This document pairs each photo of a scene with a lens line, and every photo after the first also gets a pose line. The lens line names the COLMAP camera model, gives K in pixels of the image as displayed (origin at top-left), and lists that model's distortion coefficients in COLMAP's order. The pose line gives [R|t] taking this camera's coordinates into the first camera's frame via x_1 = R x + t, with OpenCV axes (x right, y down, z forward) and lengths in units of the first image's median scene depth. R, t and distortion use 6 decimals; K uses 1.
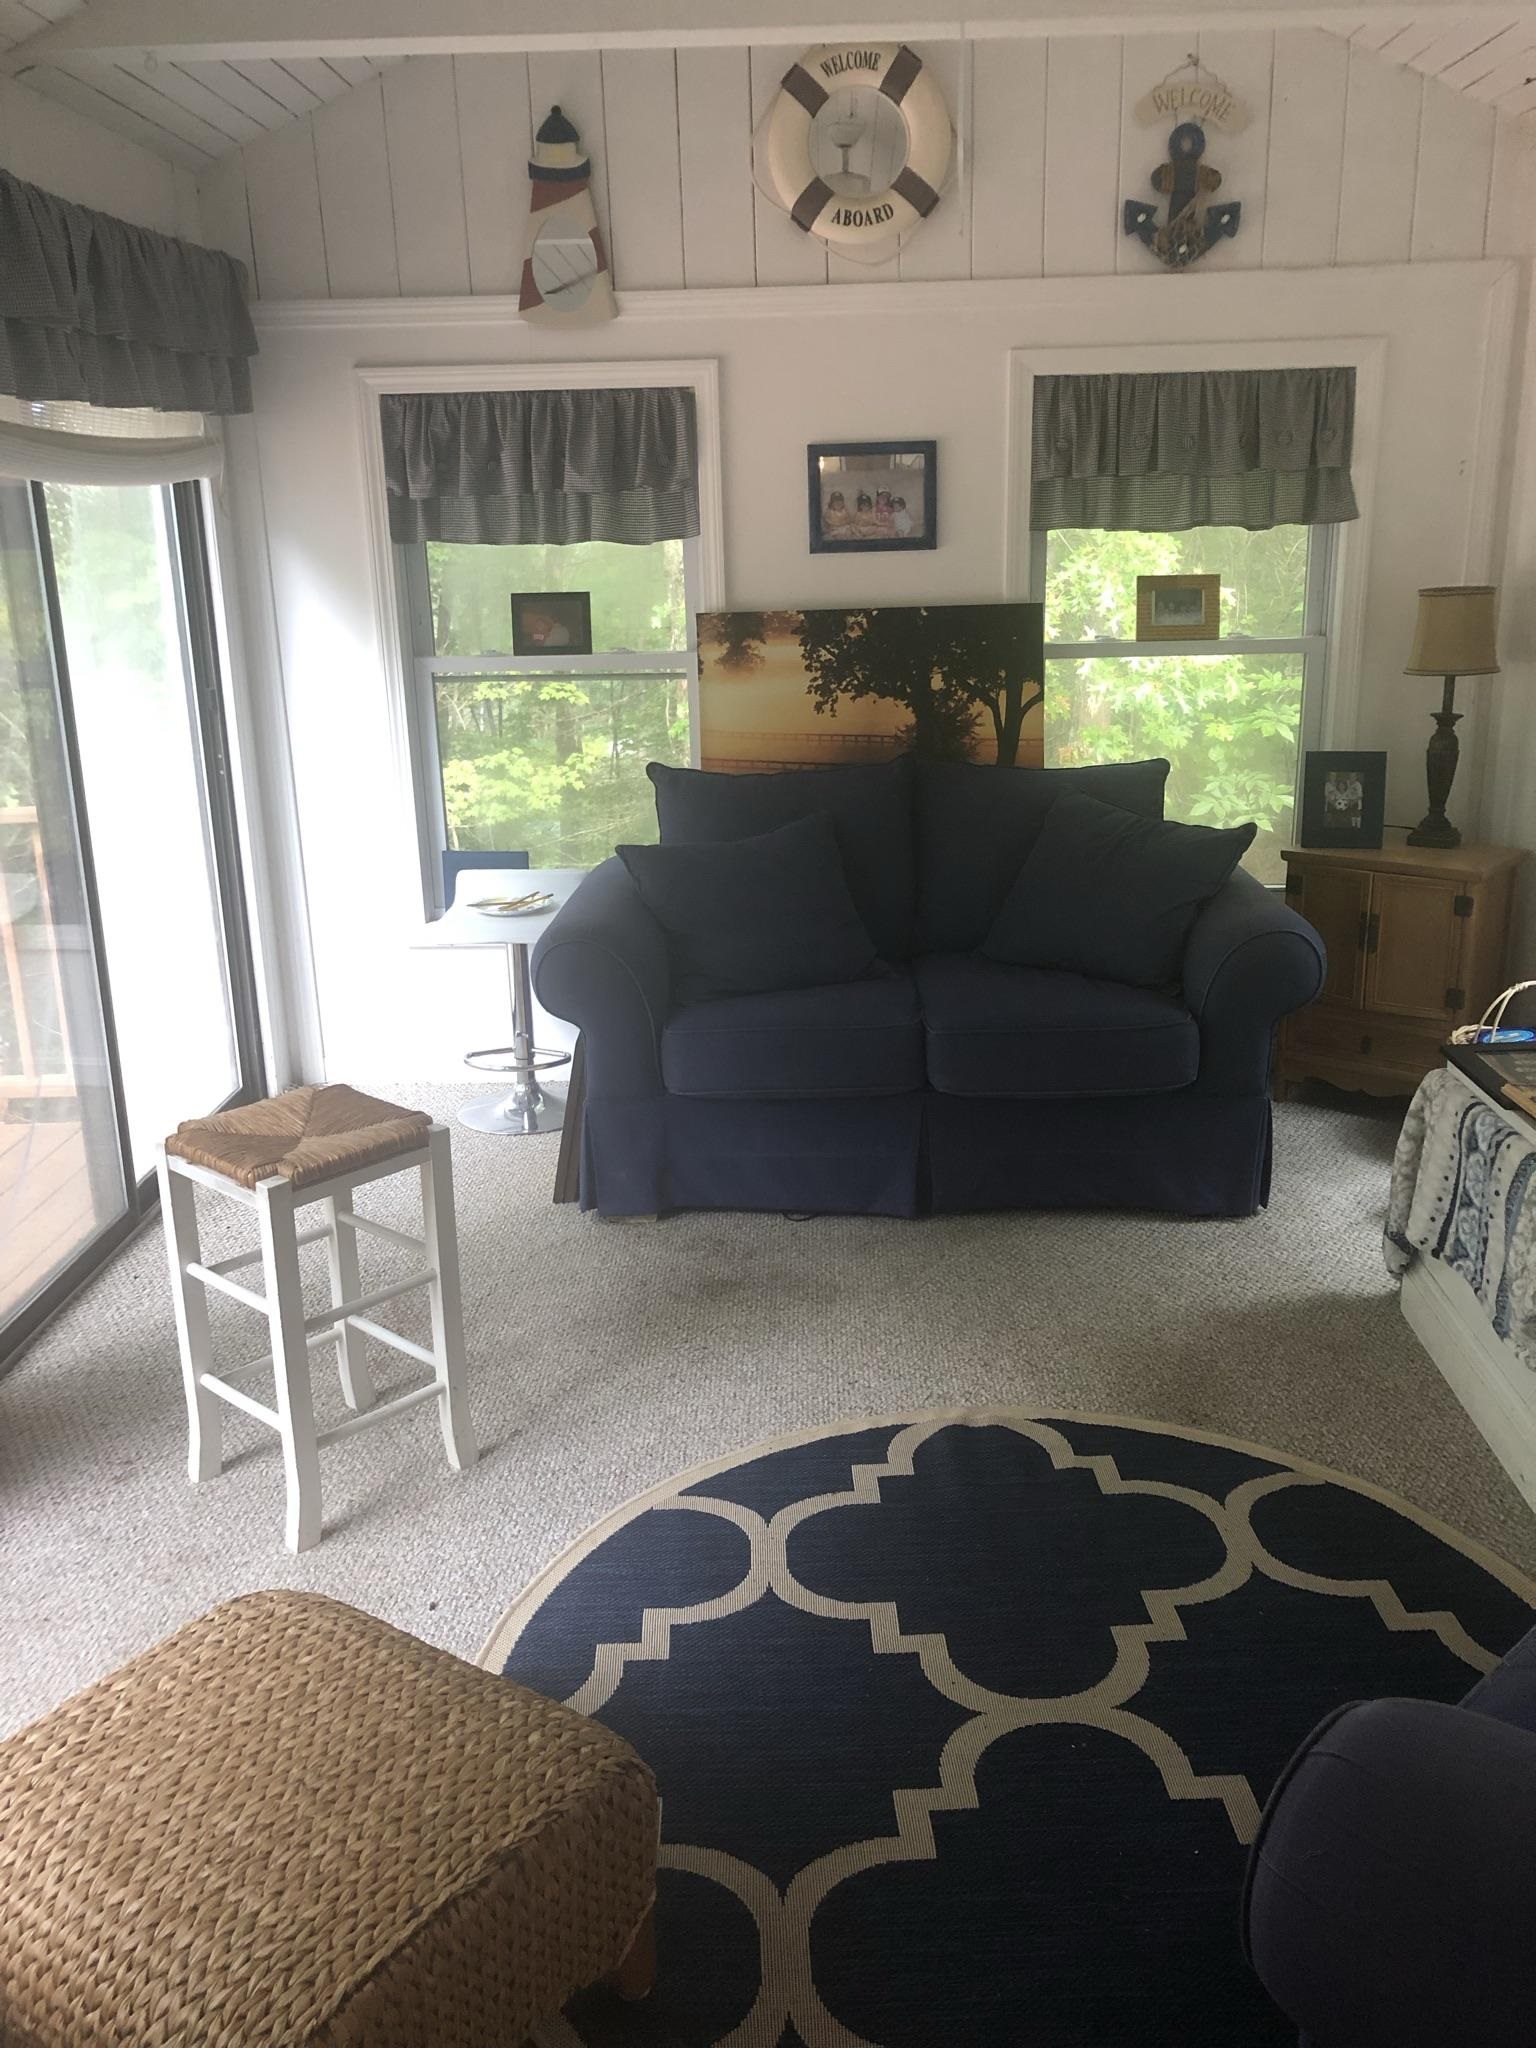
lens RADIAL K [[1678.0, 0, 770.0], [0, 1678.0, 1034.6], [0, 0, 1]] dist [0.015256, 0.008250]
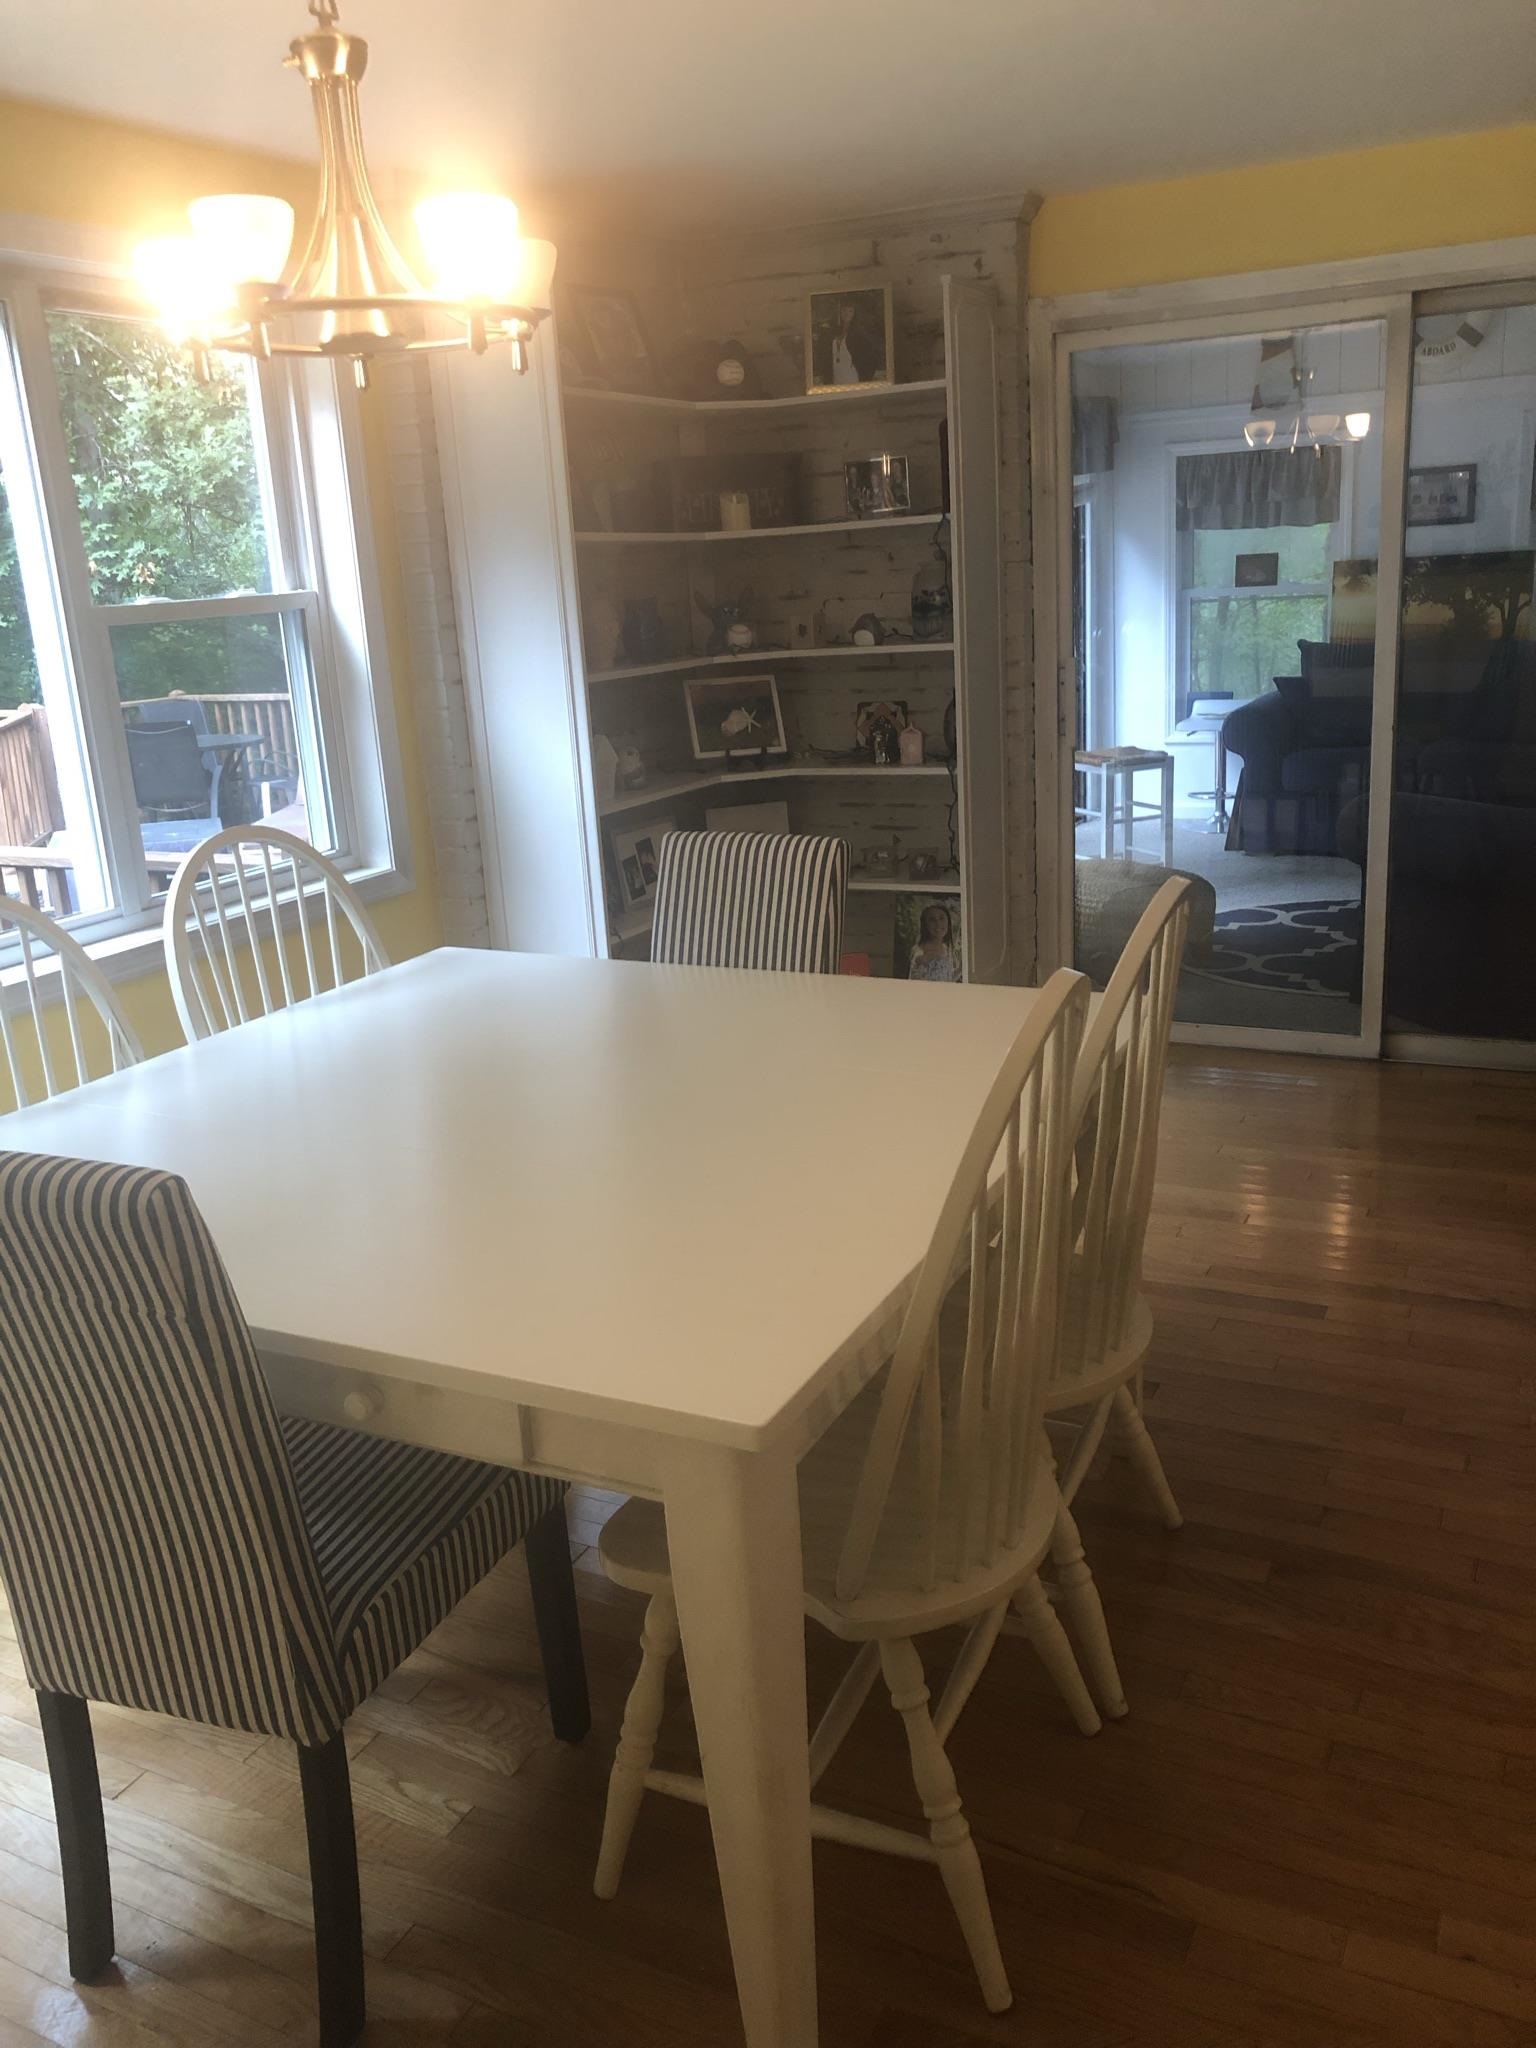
lens RADIAL K [[1678.0, 0, 753.8], [0, 1678.0, 1024.0], [0, 0, 1]] dist [0.015256, 0.008250]
pose [[0.900227, 0.086035, -0.426836, 0.224410], [-0.077881, 0.996292, 0.036562, 0.253041], [0.428399, 0.000328, 0.903590, -1.008043]]
